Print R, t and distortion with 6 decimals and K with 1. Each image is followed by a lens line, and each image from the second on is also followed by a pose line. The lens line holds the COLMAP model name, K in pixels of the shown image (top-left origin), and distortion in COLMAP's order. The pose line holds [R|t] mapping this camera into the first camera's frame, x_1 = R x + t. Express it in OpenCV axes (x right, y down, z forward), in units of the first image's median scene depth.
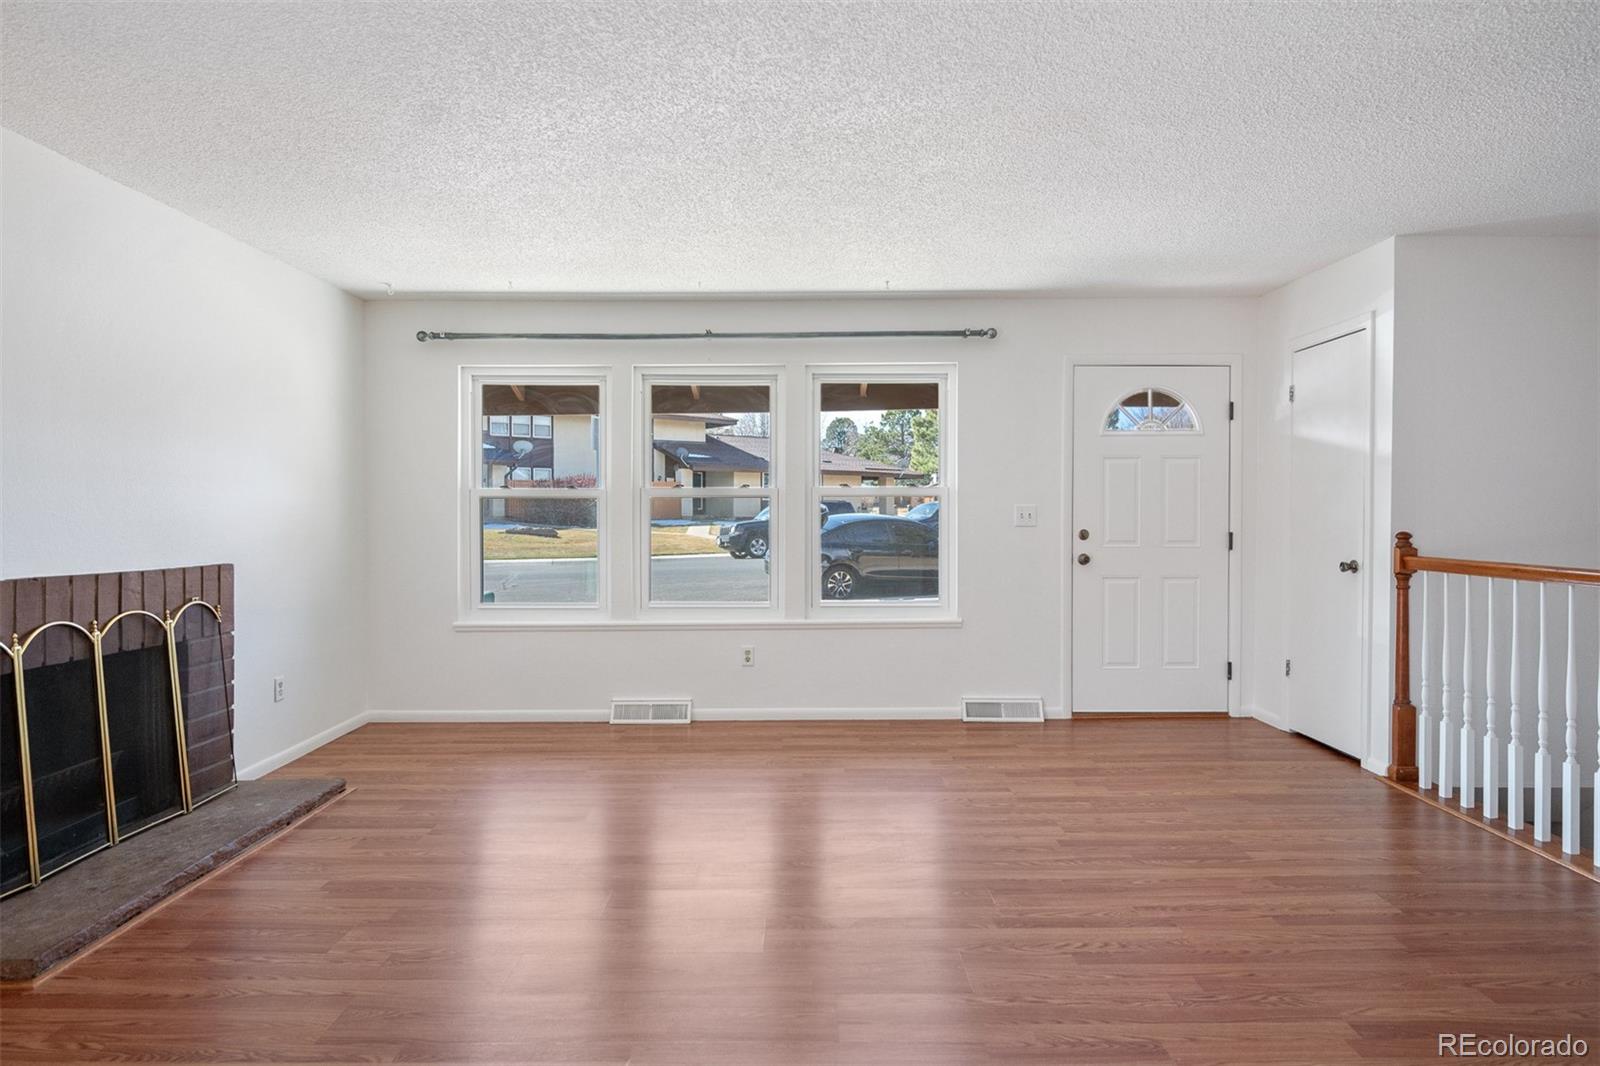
lens RADIAL K [[893.7, 0, 788.2], [0, 893.7, 522.3], [0, 0, 1]] dist [-0.002886, 0.000783]
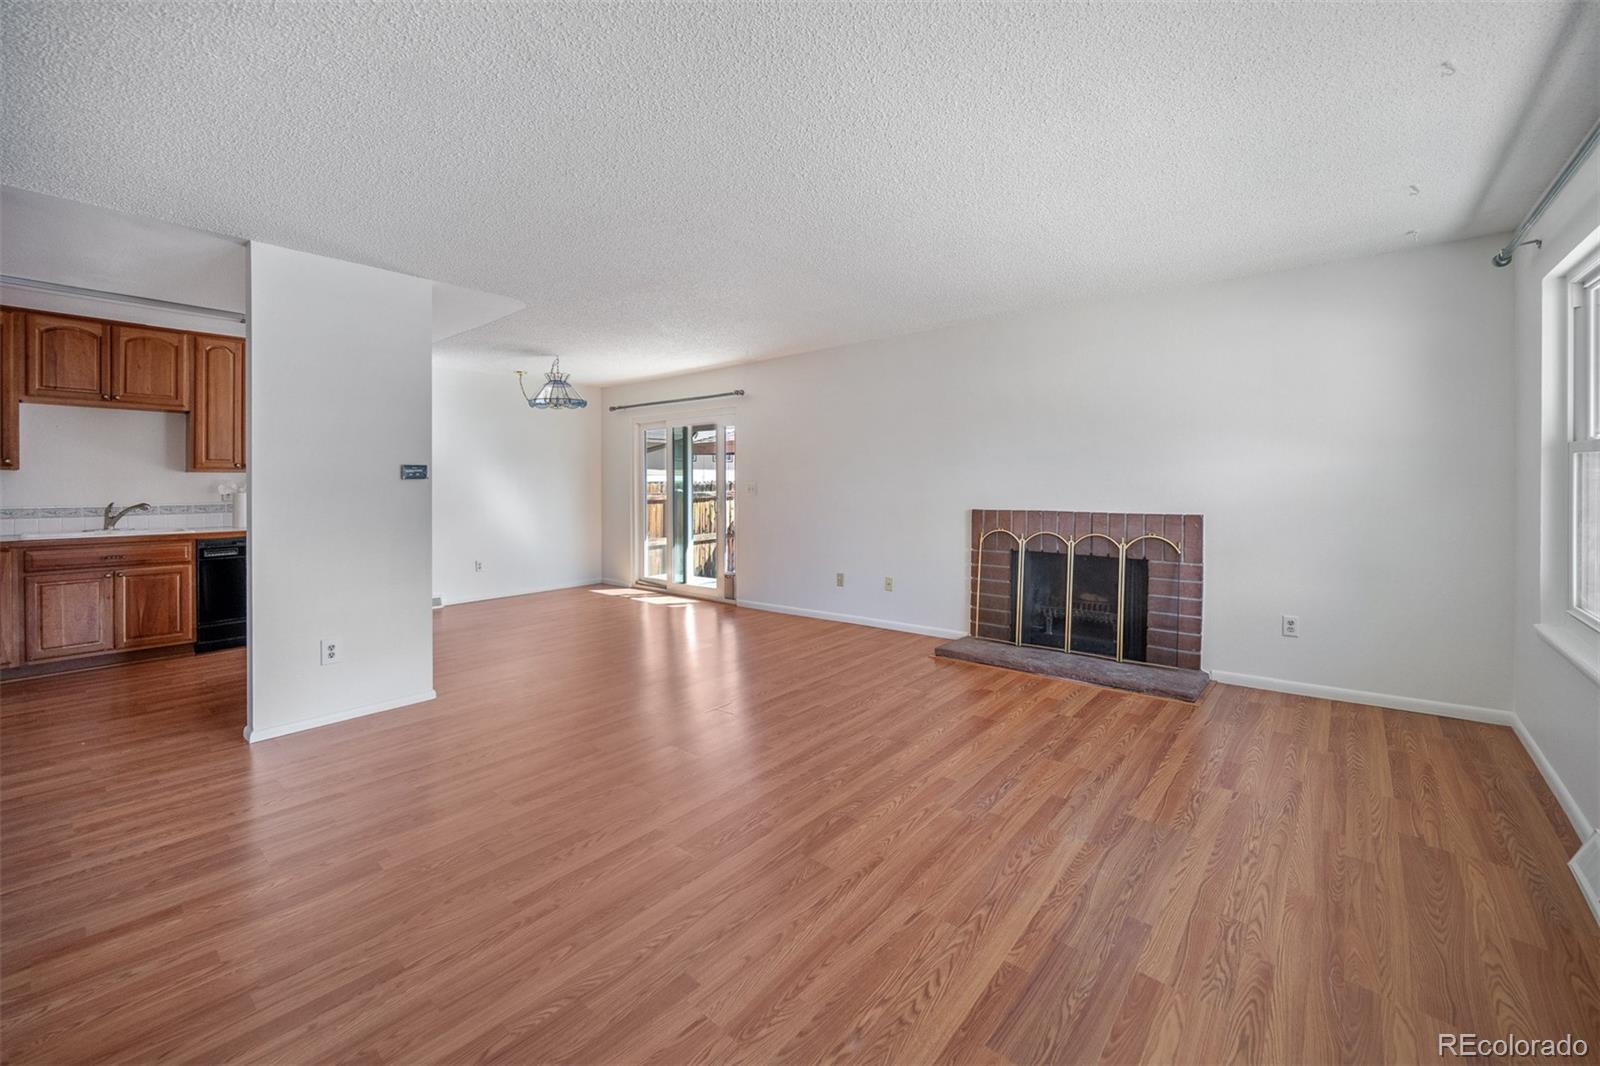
lens RADIAL K [[651.8, 0, 768.0], [0, 651.8, 481.9], [0, 0, 1]] dist [-0.002203, -0.000337]
pose [[-0.676394, 0.002571, -0.736535, 0.478056], [0.004807, 0.999988, -0.000924, -0.002265], [0.736524, -0.004165, -0.676398, 1.050653]]
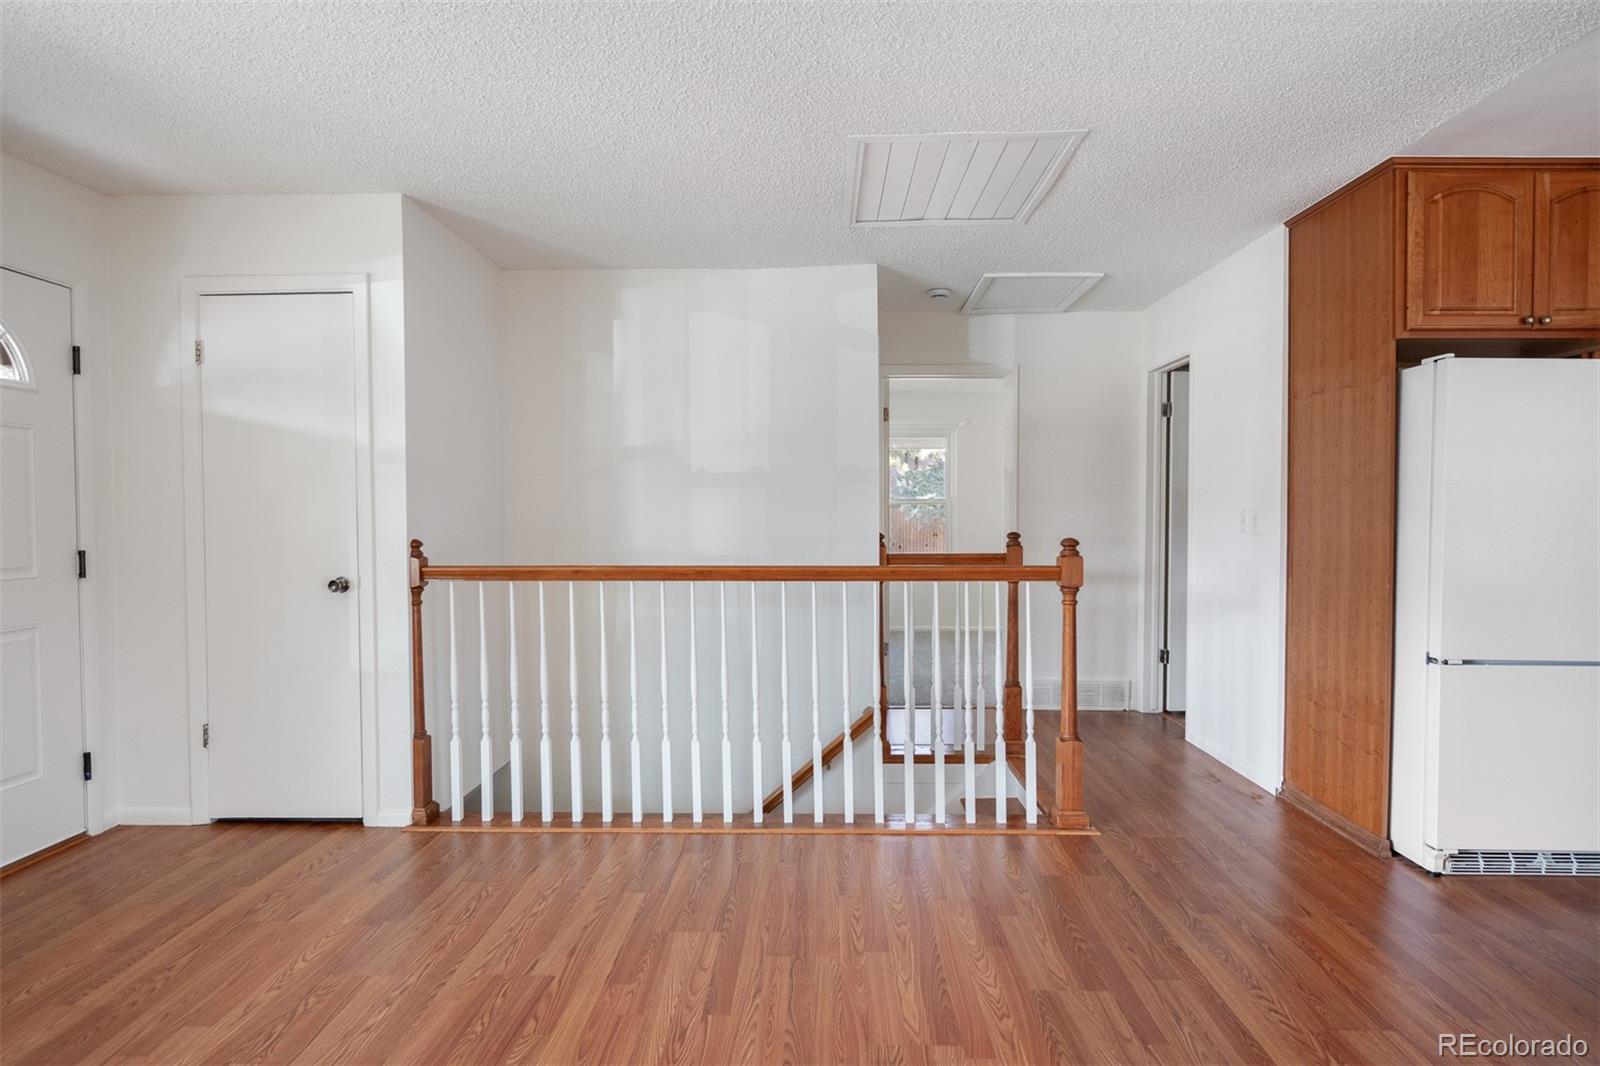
lens RADIAL K [[893.7, 0, 825.6], [0, 893.7, 532.3], [0, 0, 1]] dist [-0.002886, 0.000783]
pose [[0.007470, -0.032223, 0.999453, -0.170596], [0.017765, 0.999327, 0.032087, -0.016509], [-0.999814, 0.017516, 0.008037, 0.566011]]
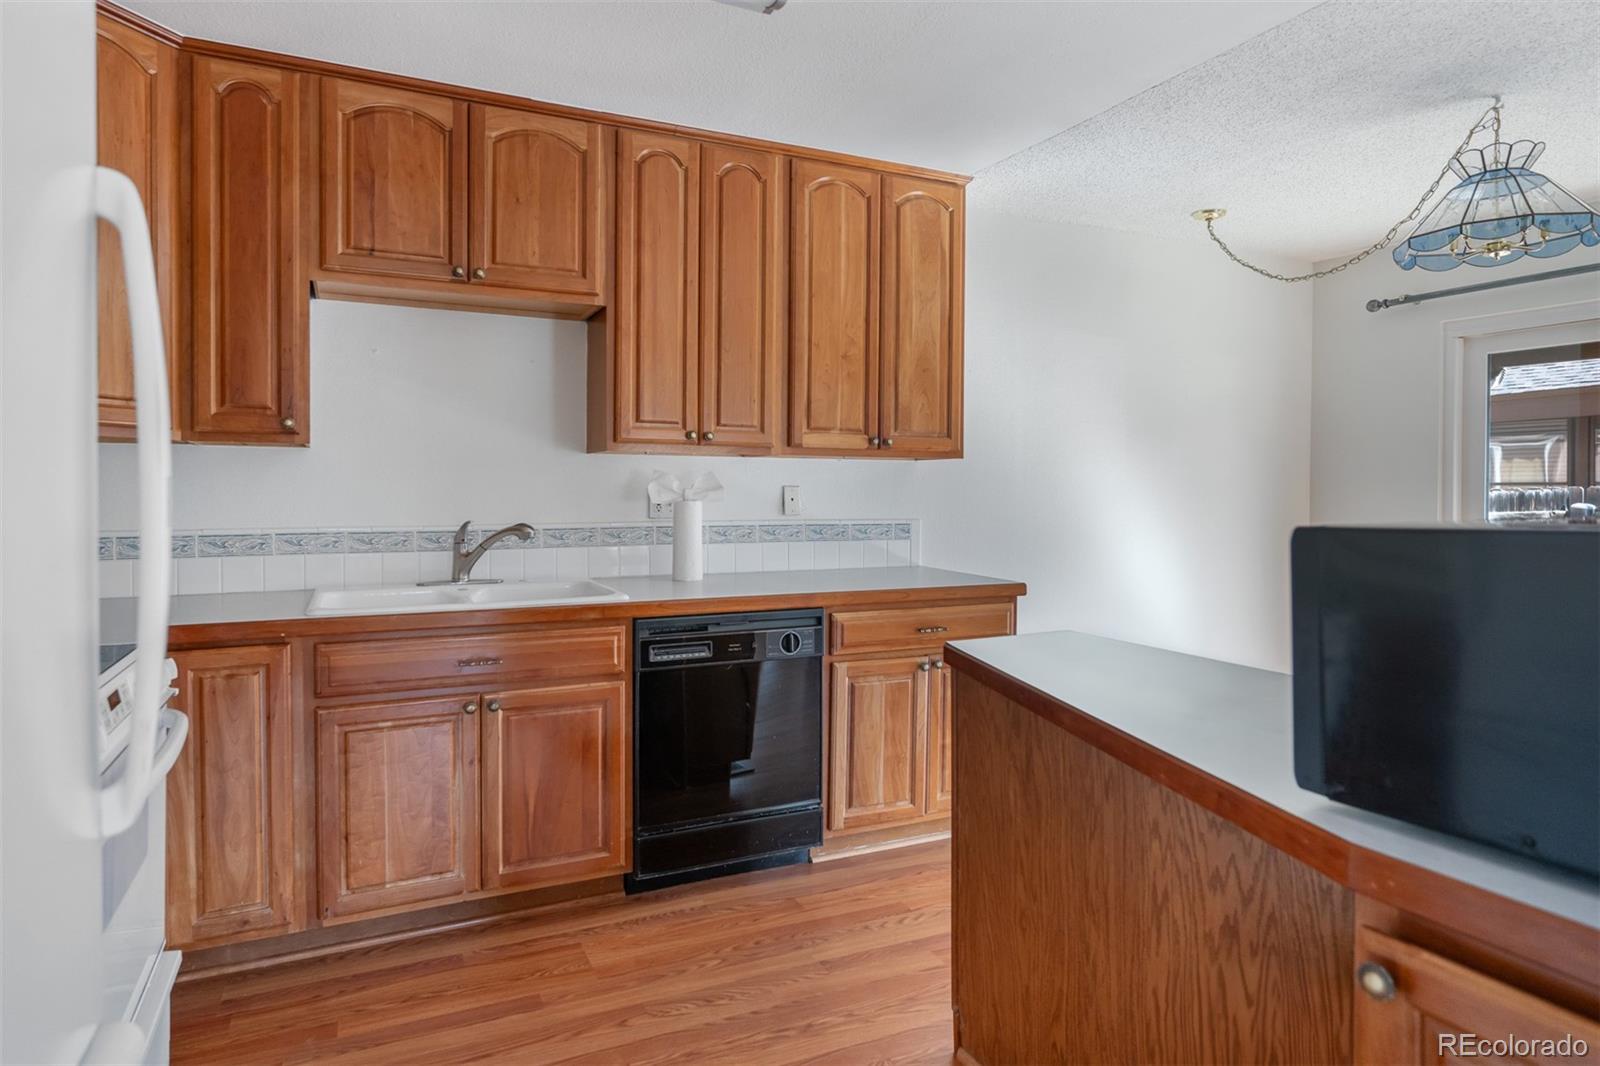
lens RADIAL K [[893.7, 0, 755.9], [0, 893.7, 503.0], [0, 0, 1]] dist [-0.002886, 0.000783]
pose [[-0.915789, 0.001974, -0.401654, 0.488563], [-0.008135, 0.999692, 0.023462, -0.003458], [0.401576, 0.024754, -0.915491, 0.144332]]
